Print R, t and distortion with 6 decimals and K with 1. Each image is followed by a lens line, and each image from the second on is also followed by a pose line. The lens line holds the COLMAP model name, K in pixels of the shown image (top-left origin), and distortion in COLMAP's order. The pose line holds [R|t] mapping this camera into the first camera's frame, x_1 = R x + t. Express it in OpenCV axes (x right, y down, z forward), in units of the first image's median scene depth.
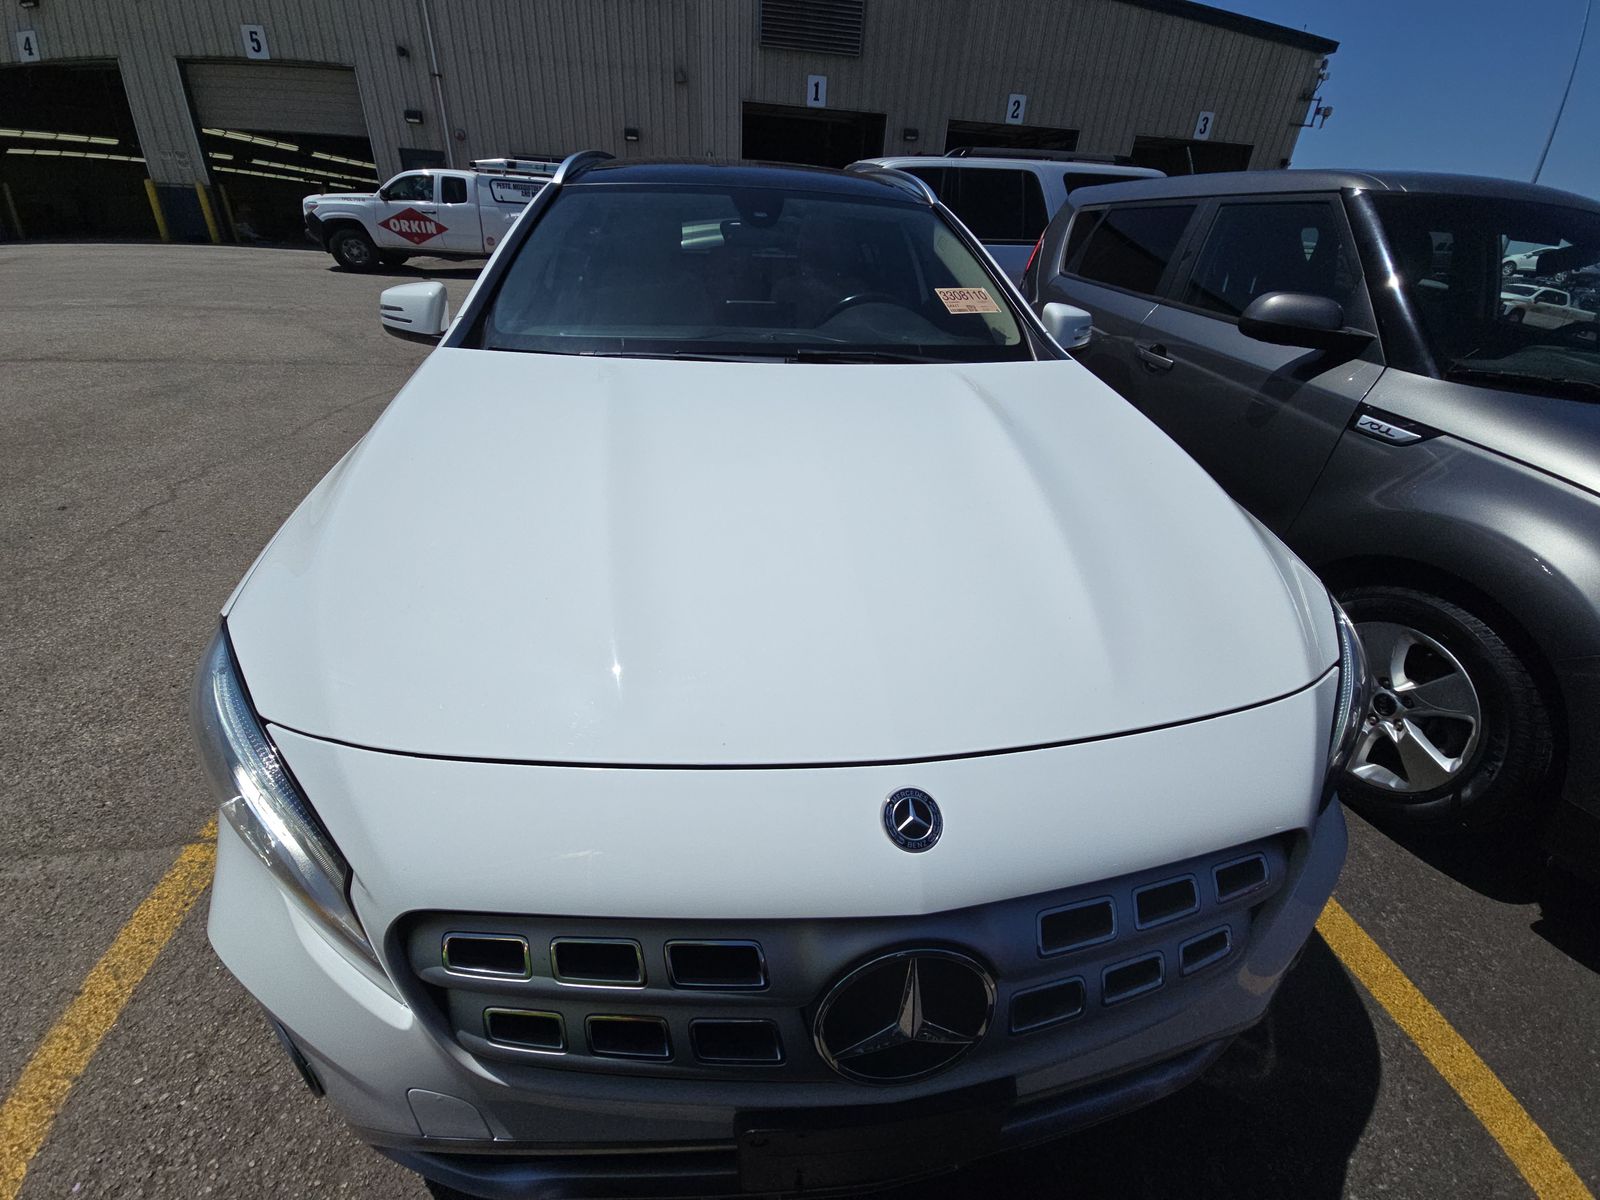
lens RADIAL K [[650.7, 0, 803.8], [0, 650.7, 599.1], [0, 0, 1]] dist [-0.007442, -0.000884]
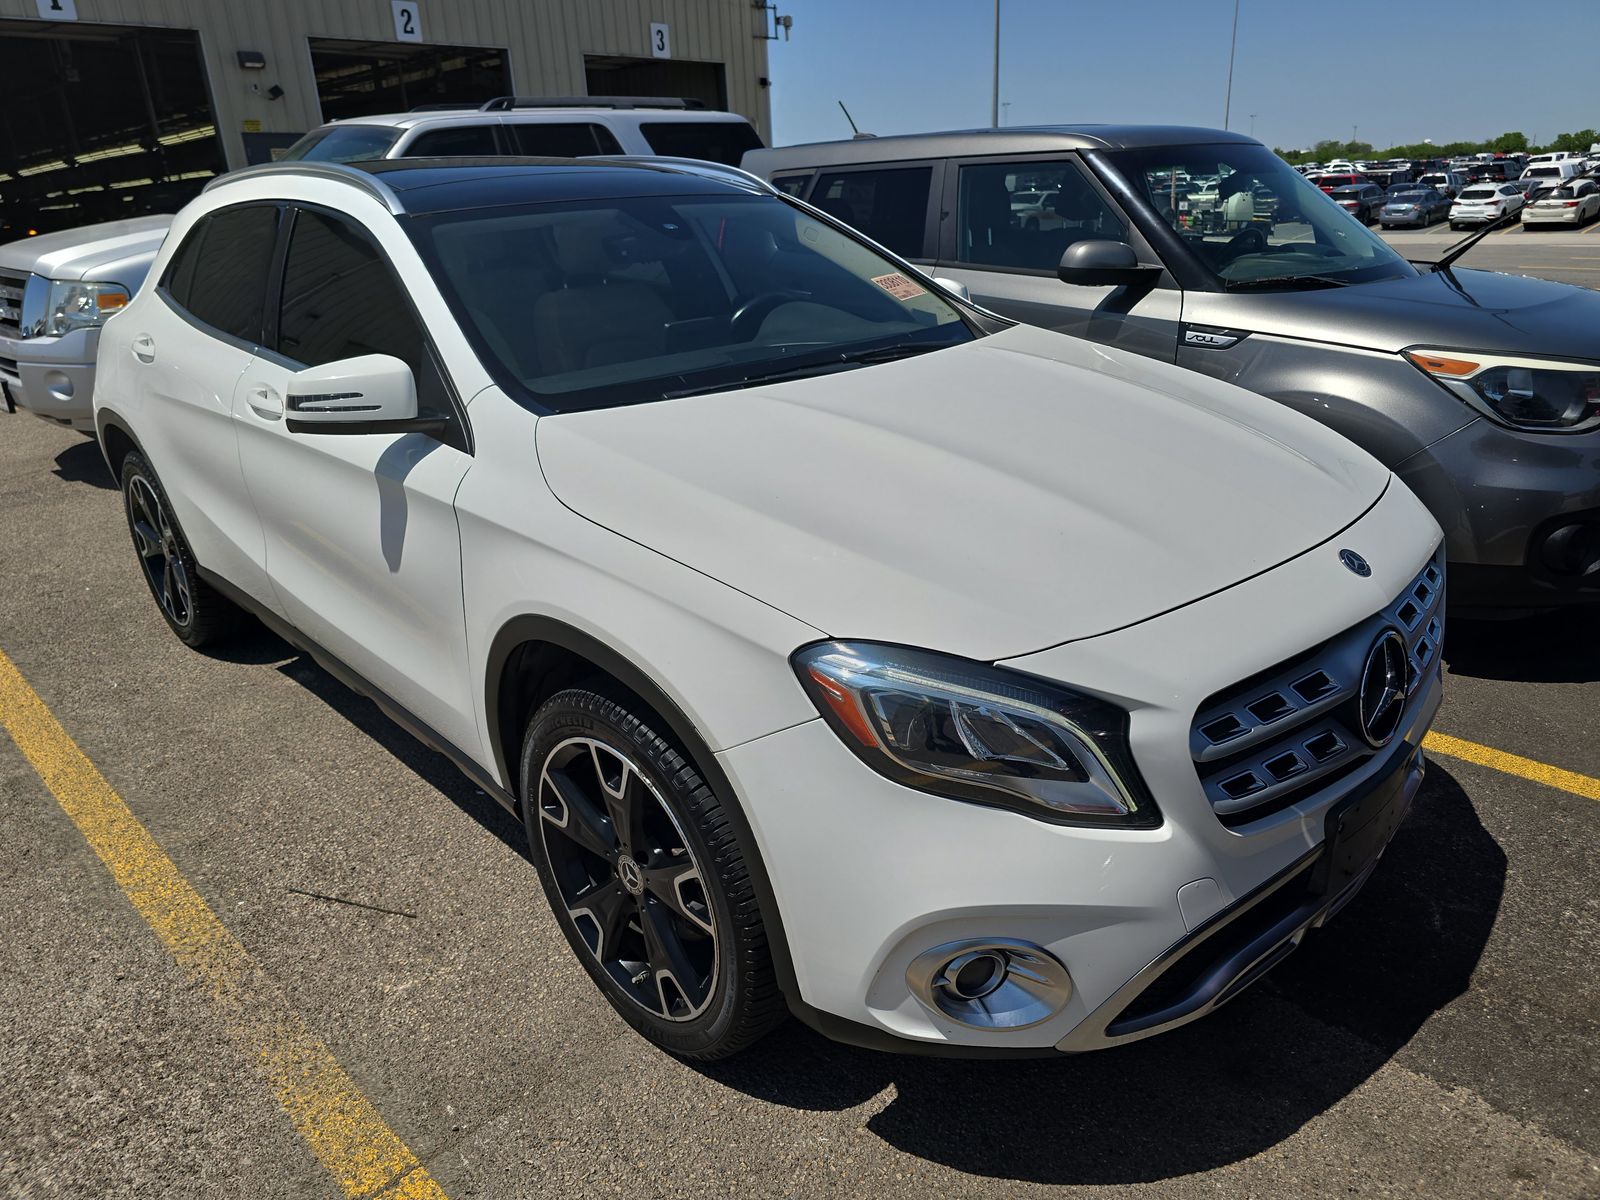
lens RADIAL K [[1083.5, 0, 796.5], [0, 1083.5, 602.6], [0, 0, 1]] dist [0.022426, -0.019814]
pose [[0.810391, -0.277258, 0.516134, -0.747423], [0.349734, 0.935695, -0.046485, 0.017344], [-0.470056, 0.218181, 0.855245, -0.213357]]
